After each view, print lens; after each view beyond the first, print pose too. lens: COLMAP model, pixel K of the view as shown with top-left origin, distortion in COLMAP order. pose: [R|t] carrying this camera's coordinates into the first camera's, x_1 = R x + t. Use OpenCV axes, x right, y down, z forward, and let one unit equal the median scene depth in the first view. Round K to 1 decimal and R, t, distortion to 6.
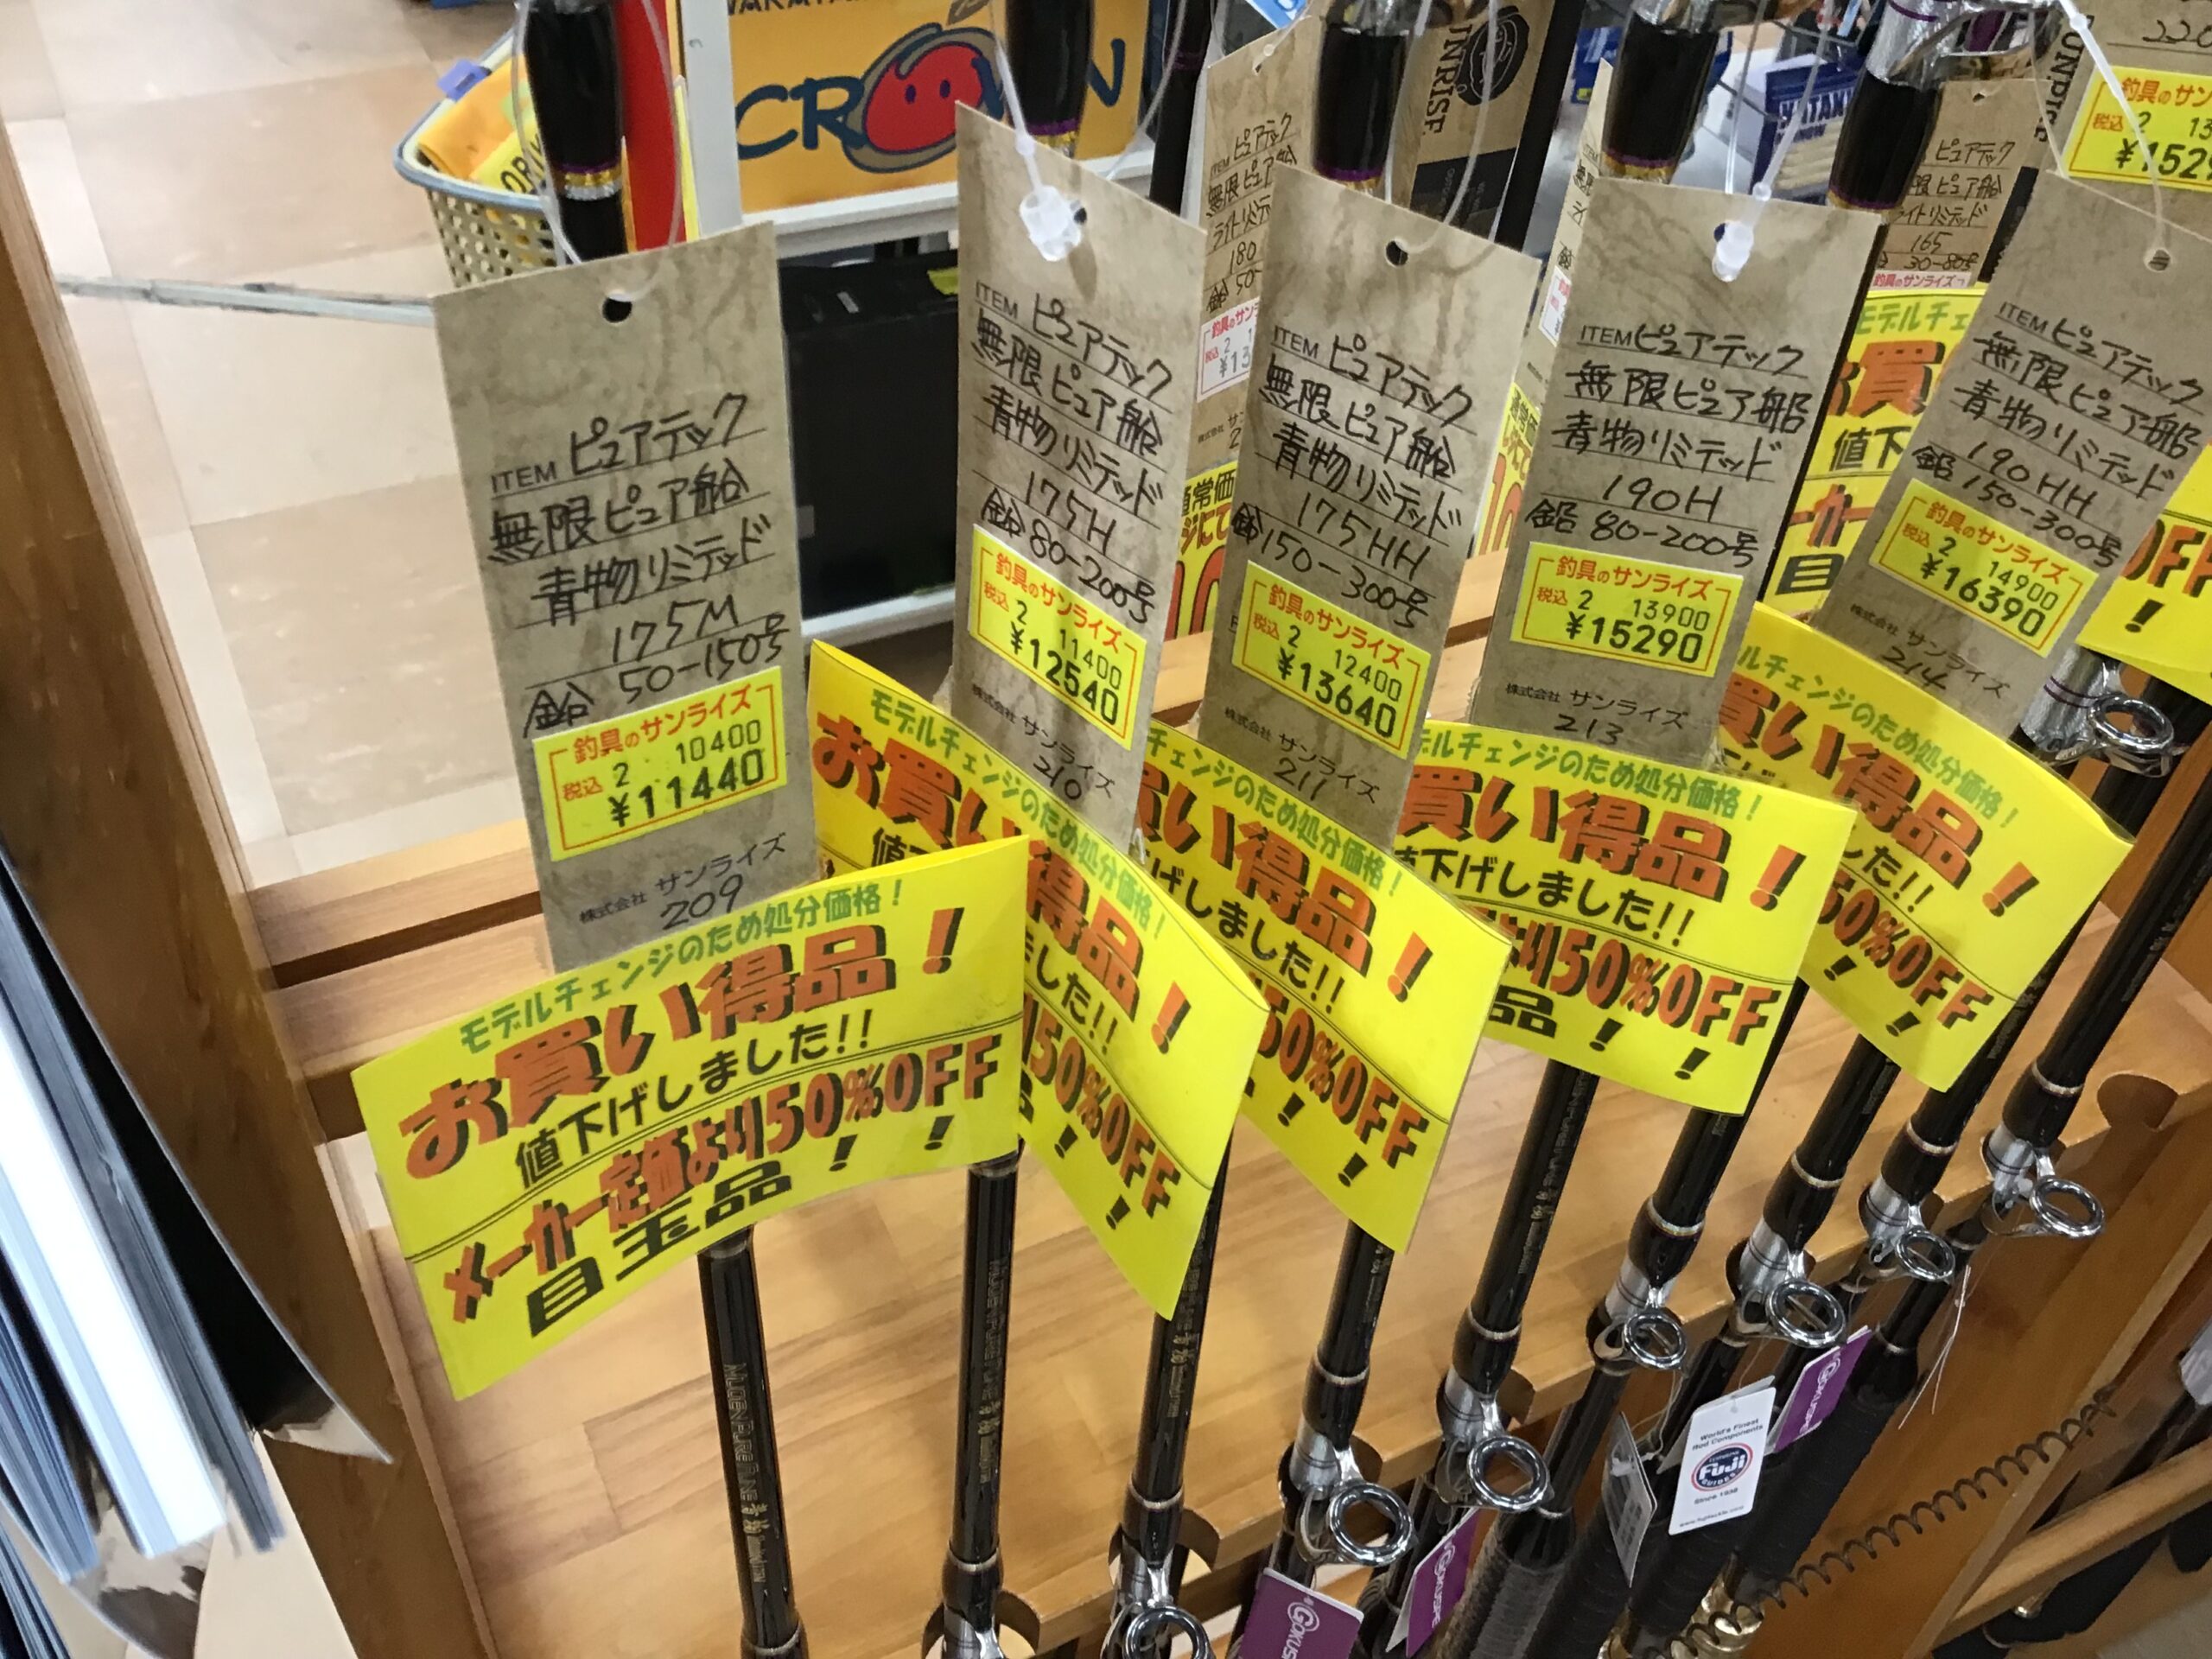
lens RADIAL K [[2072.4, 0, 1120.7], [0, 2072.4, 806.8], [0, 0, 1]] dist [0.094301, -0.161824]
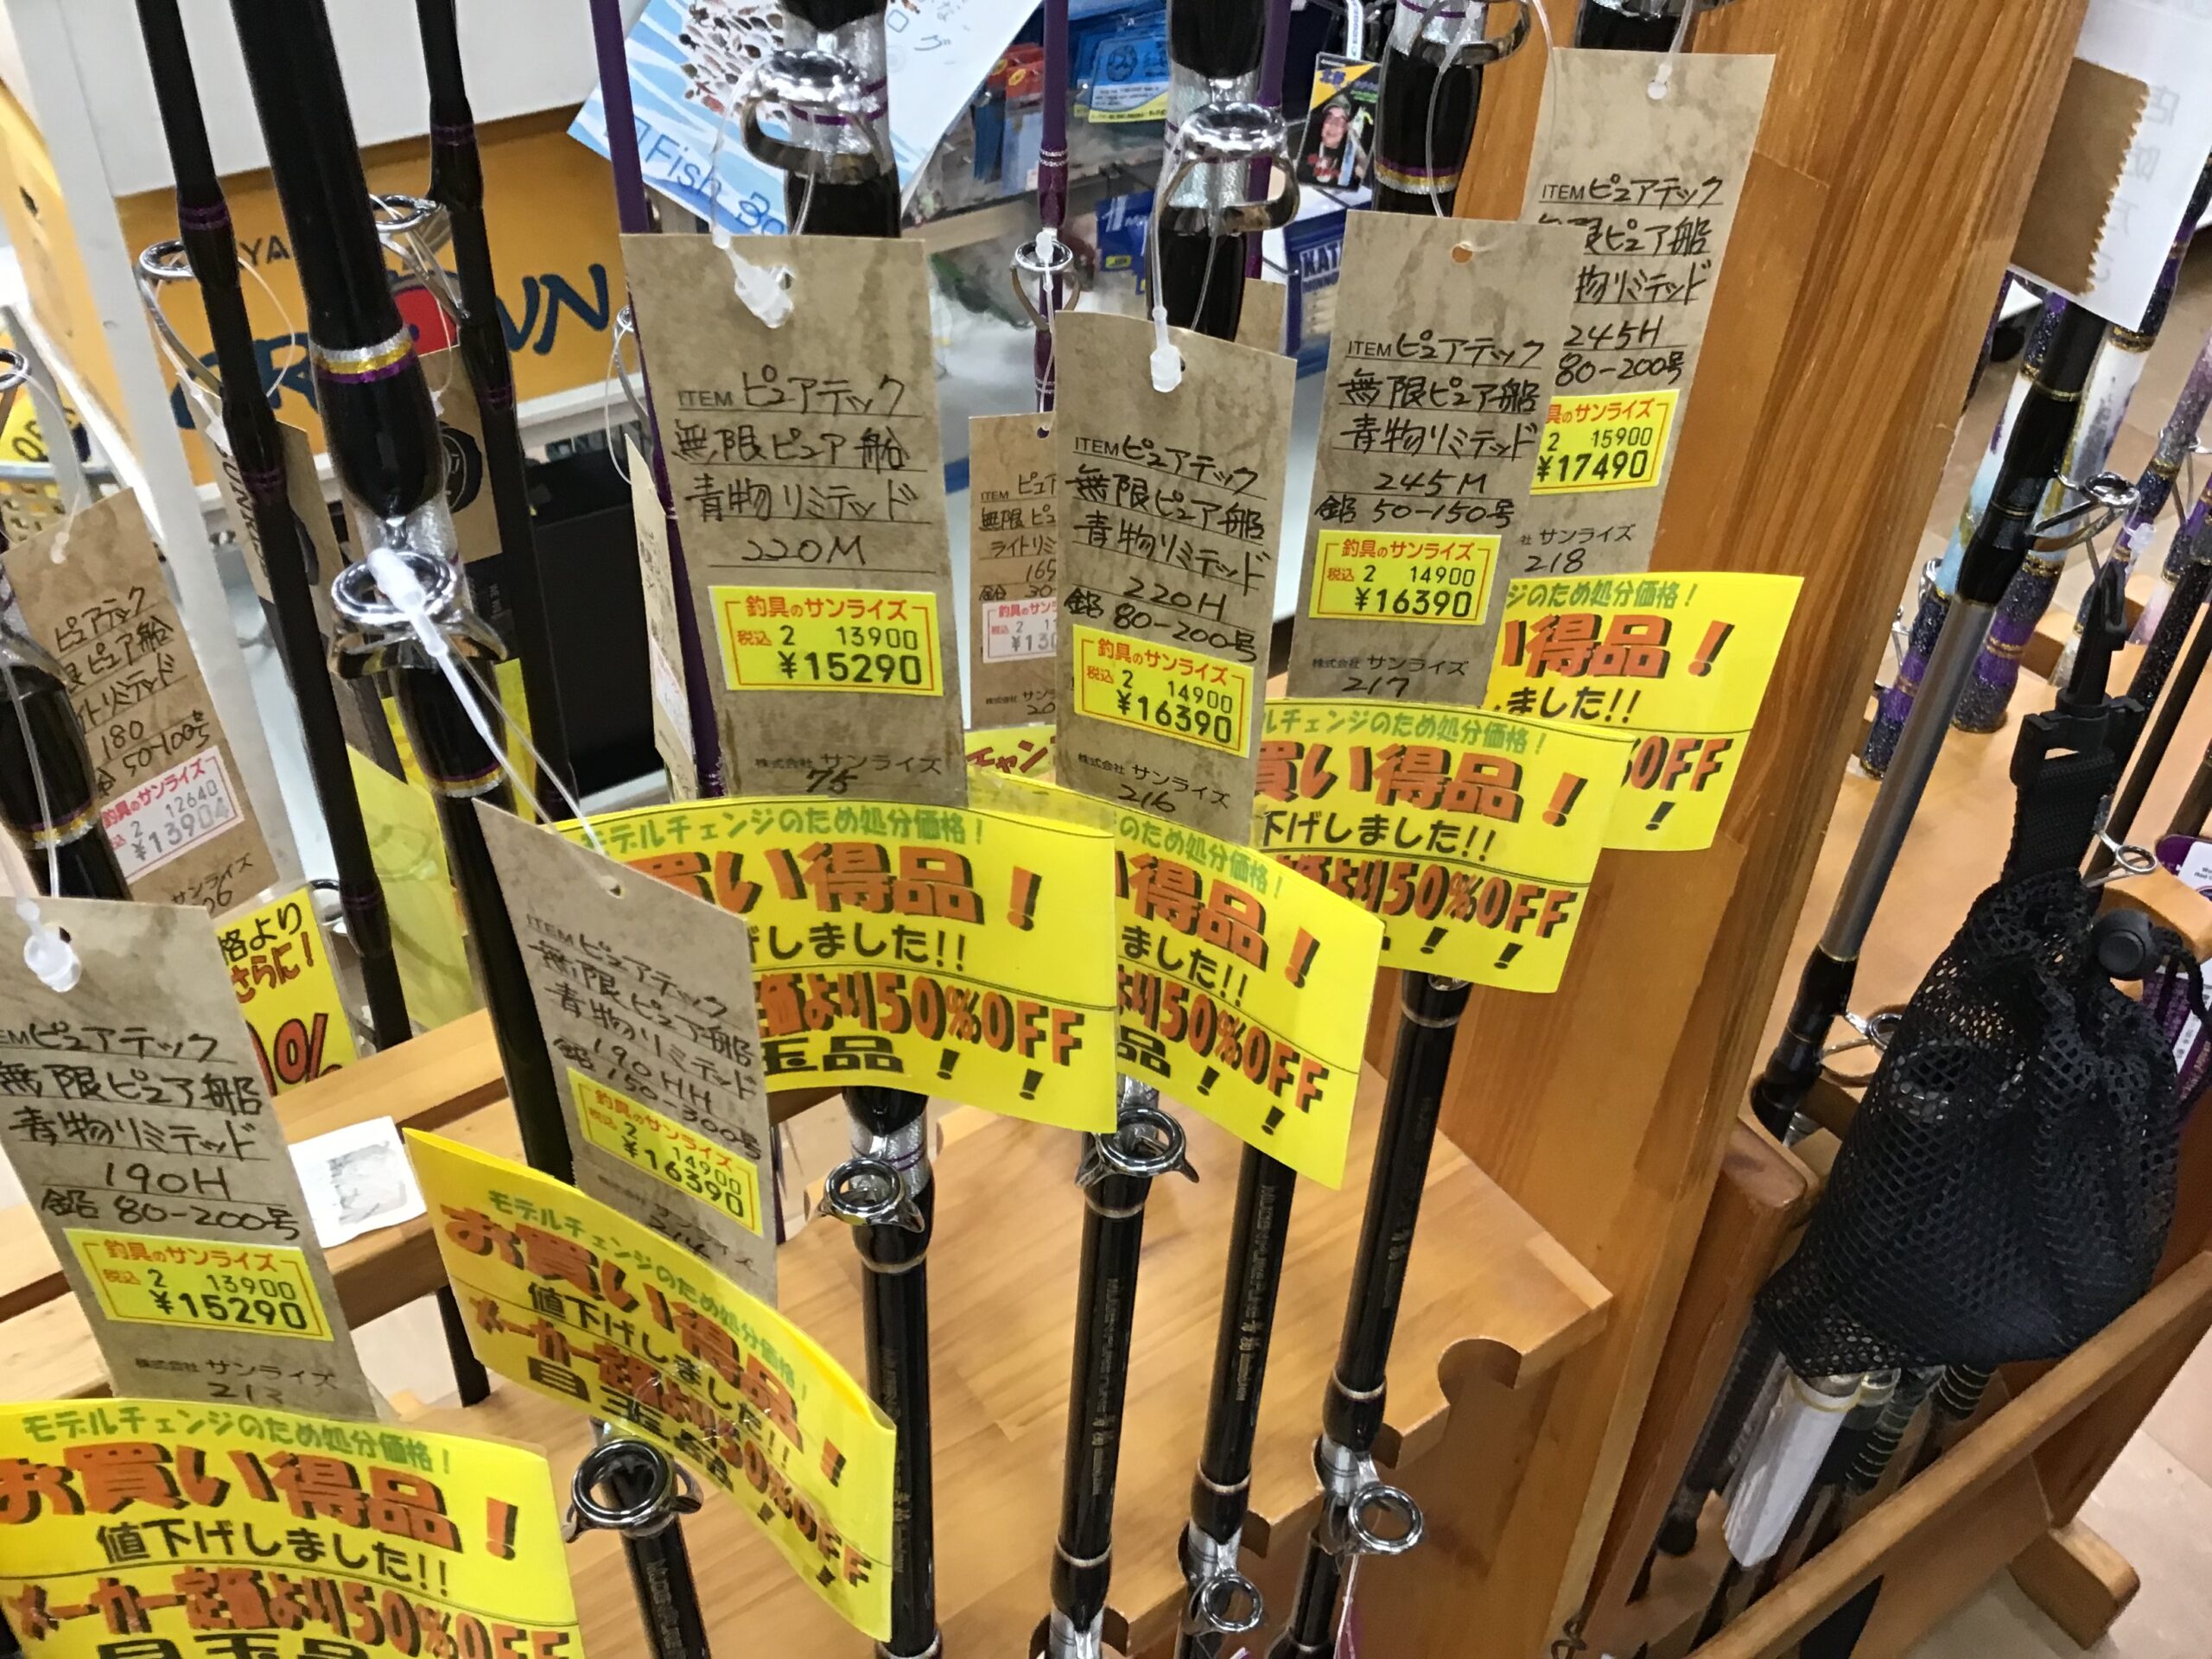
lens RADIAL K [[2072.4, 0, 1108.5], [0, 2072.4, 798.0], [0, 0, 1]] dist [0.094301, -0.161824]
pose [[0.987155, -0.121377, 0.103886, 0.520480], [0.127228, 0.990527, -0.051665, -0.192346], [-0.096631, 0.064218, 0.993246, 0.101229]]
